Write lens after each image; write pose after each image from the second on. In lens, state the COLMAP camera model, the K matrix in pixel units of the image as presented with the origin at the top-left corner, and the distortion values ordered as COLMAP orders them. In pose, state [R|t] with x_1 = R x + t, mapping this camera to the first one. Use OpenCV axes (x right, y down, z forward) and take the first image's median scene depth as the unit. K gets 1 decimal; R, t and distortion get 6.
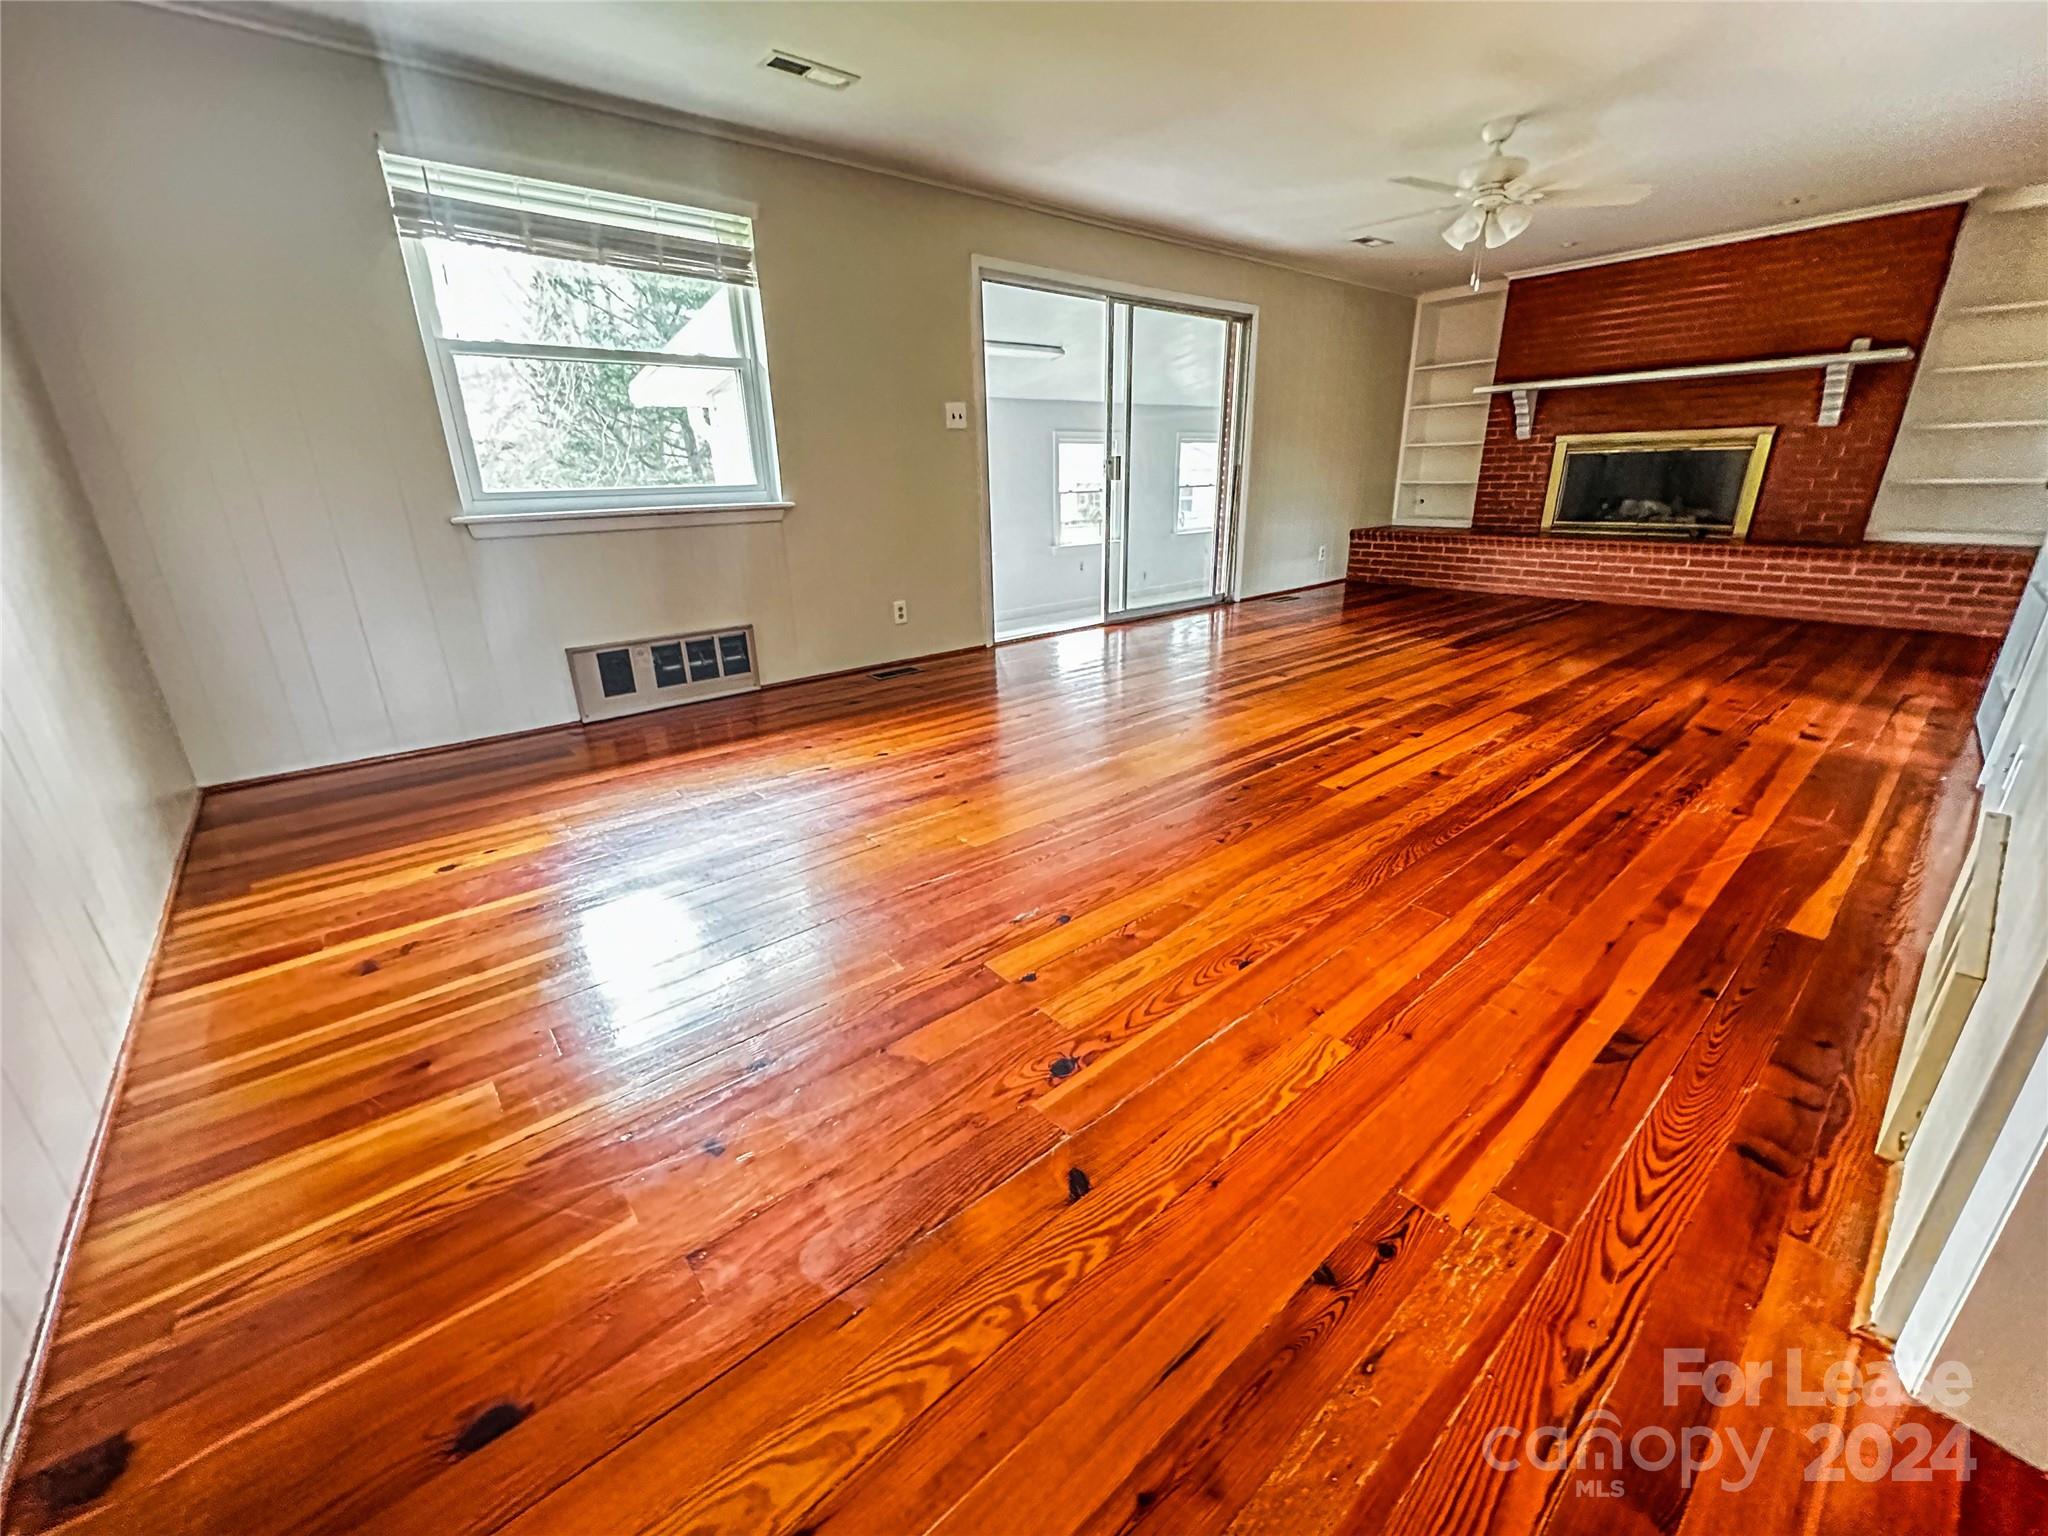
lens RADIAL K [[820.6, 0, 1024.0], [0, 820.6, 768.0], [0, 0, 1]] dist [-0.000382, -0.000279]
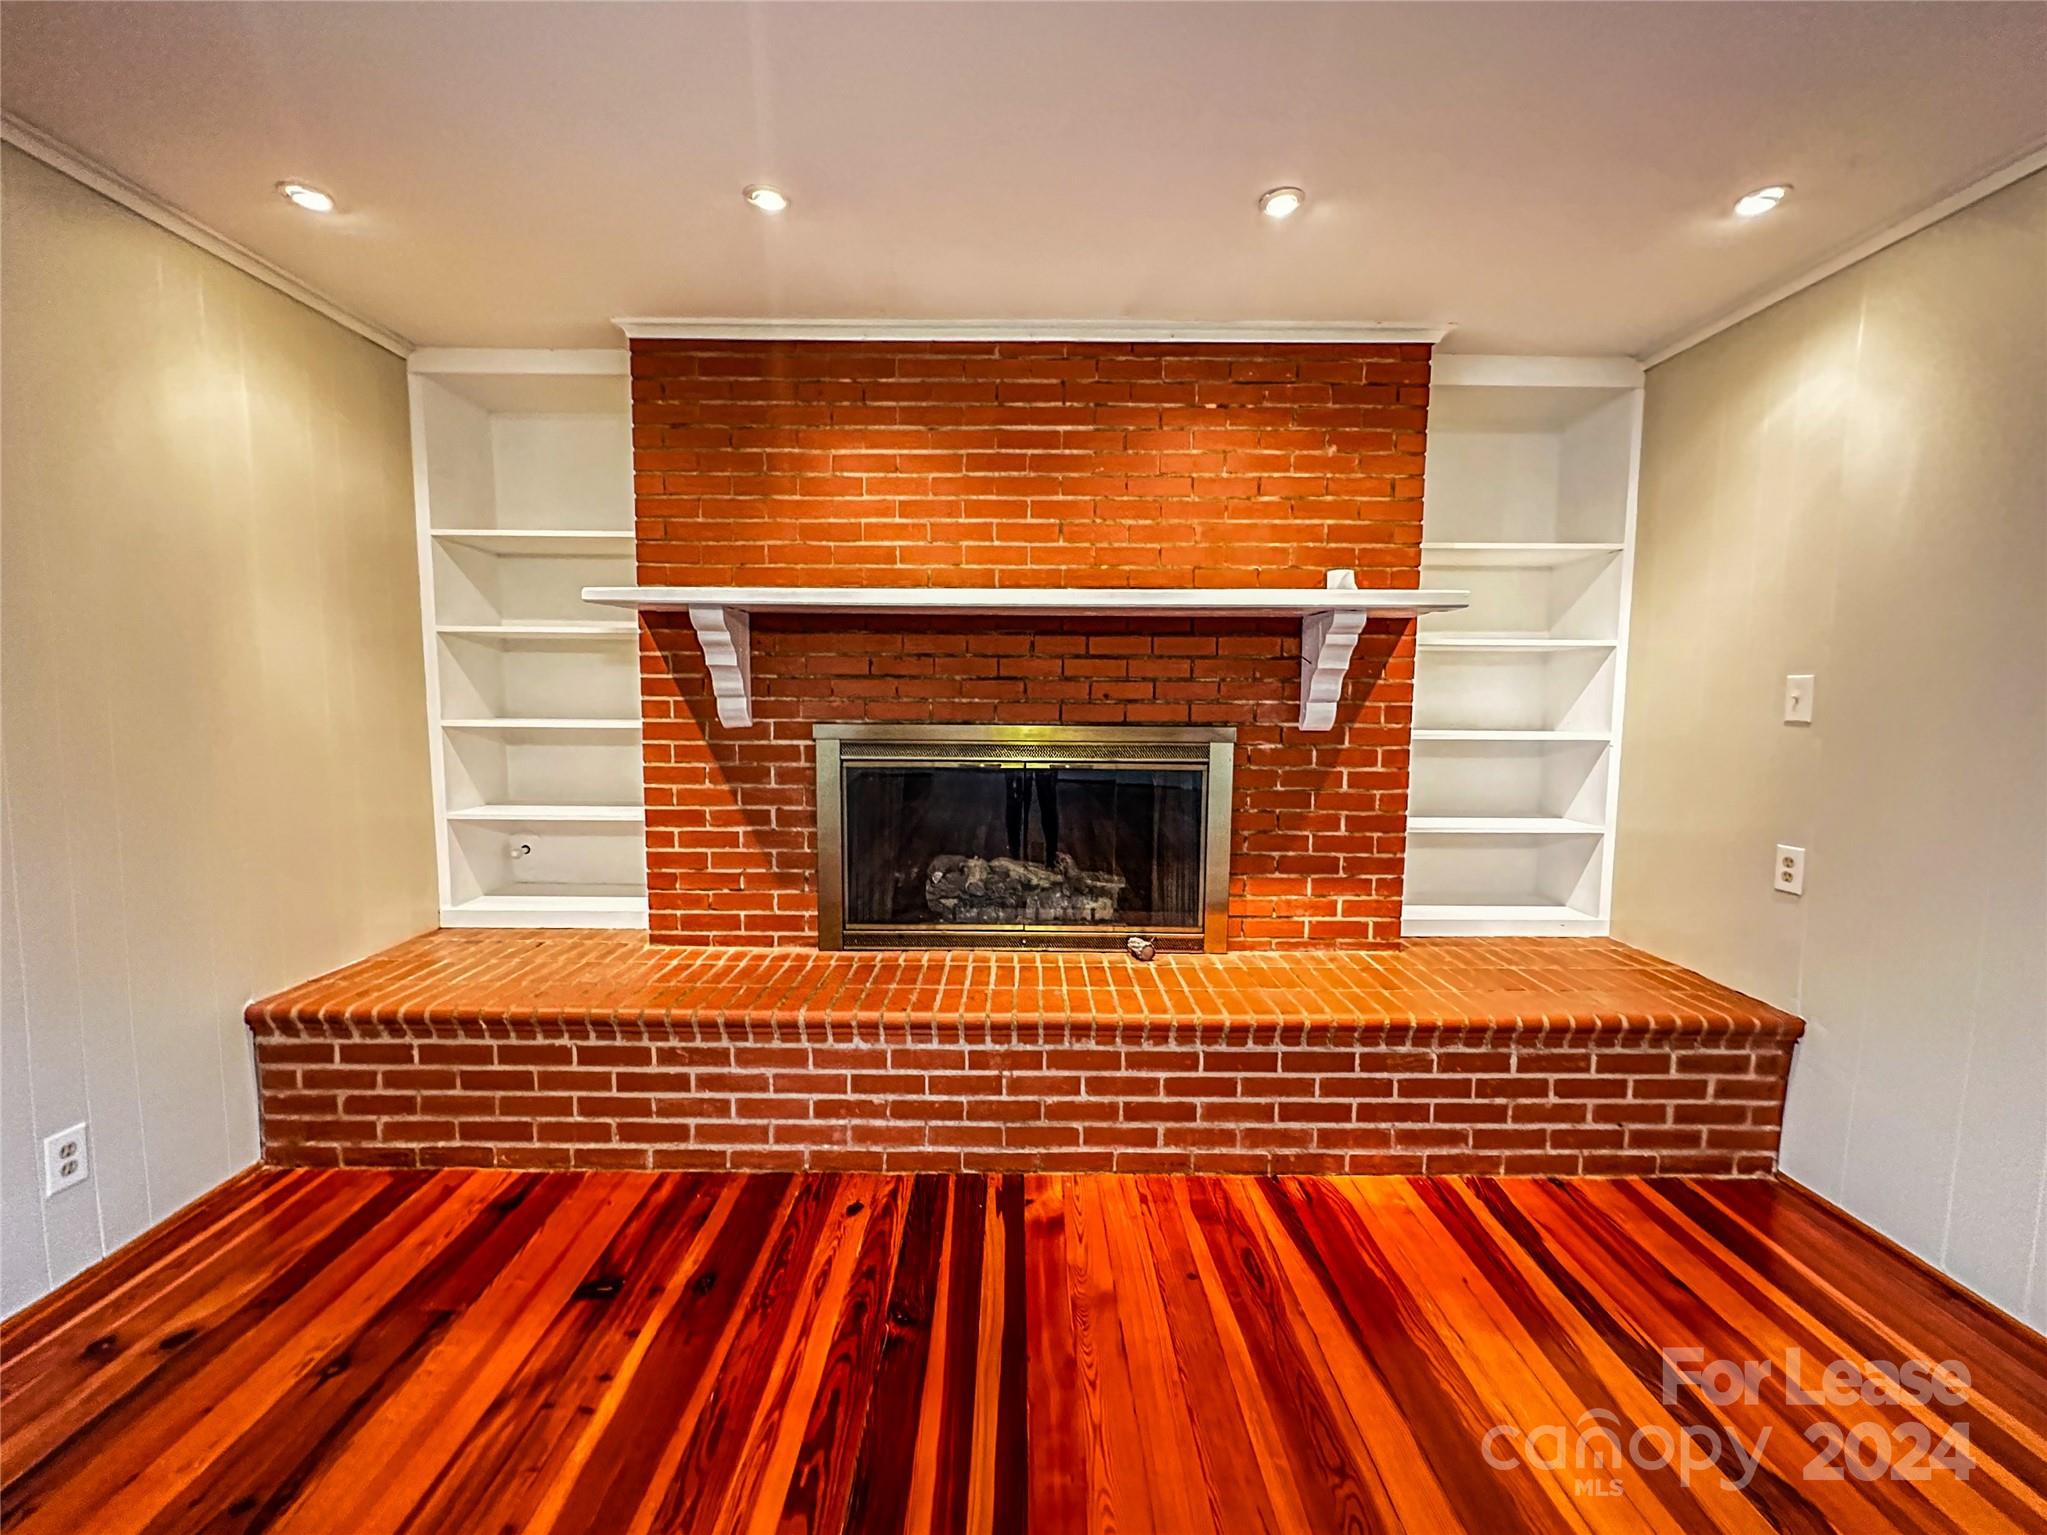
lens RADIAL K [[820.2, 0, 1023.5], [0, 820.2, 767.5], [0, 0, 1]] dist [-0.000382, -0.000279]
pose [[0.636264, -0.048600, 0.769939, 0.403961], [0.240129, 0.960913, -0.137784, -0.303269], [-0.733148, 0.272552, 0.623065, 0.678873]]
